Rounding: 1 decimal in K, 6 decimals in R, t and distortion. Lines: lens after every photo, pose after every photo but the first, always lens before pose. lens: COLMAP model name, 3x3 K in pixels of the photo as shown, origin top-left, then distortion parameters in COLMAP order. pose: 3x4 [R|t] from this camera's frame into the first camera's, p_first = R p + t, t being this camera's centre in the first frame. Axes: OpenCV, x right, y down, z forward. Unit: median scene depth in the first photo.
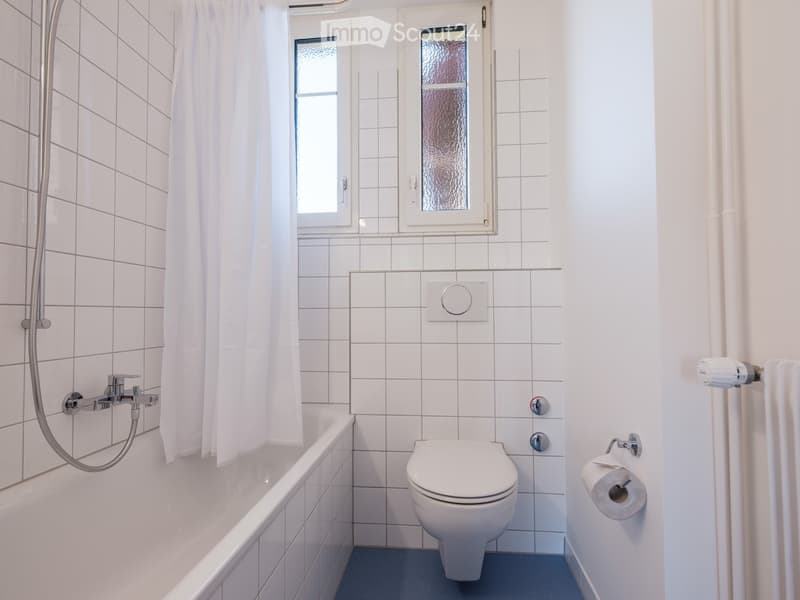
lens RADIAL K [[436.2, 0, 400.5], [0, 436.2, 322.7], [0, 0, 1]] dist [0.000277, 0.000045]
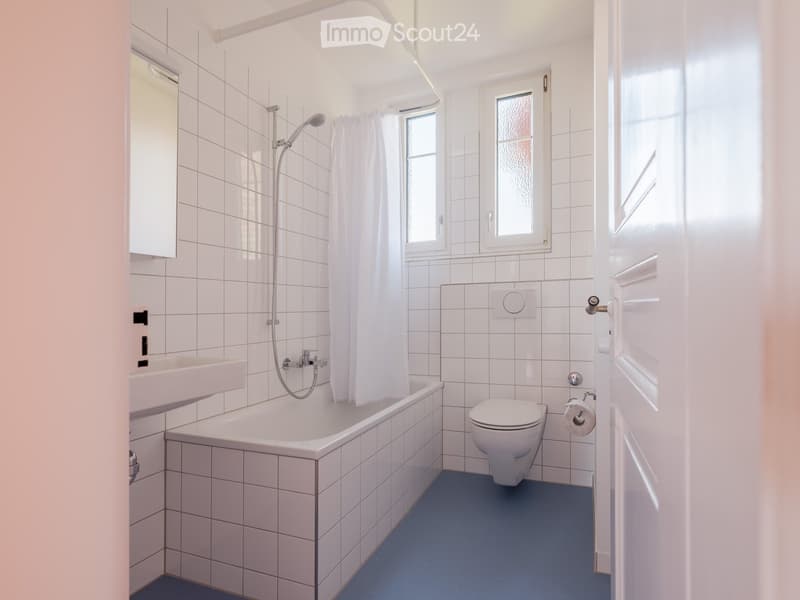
lens RADIAL K [[423.0, 0, 400.0], [0, 423.0, 300.0], [0, 0, 1]] dist [-0.000047, 0.000311]
pose [[0.957451, -0.021593, -0.287788, 0.182016], [0.009640, 0.999033, -0.042887, -0.006483], [0.288436, 0.038288, 0.956733, -0.449750]]
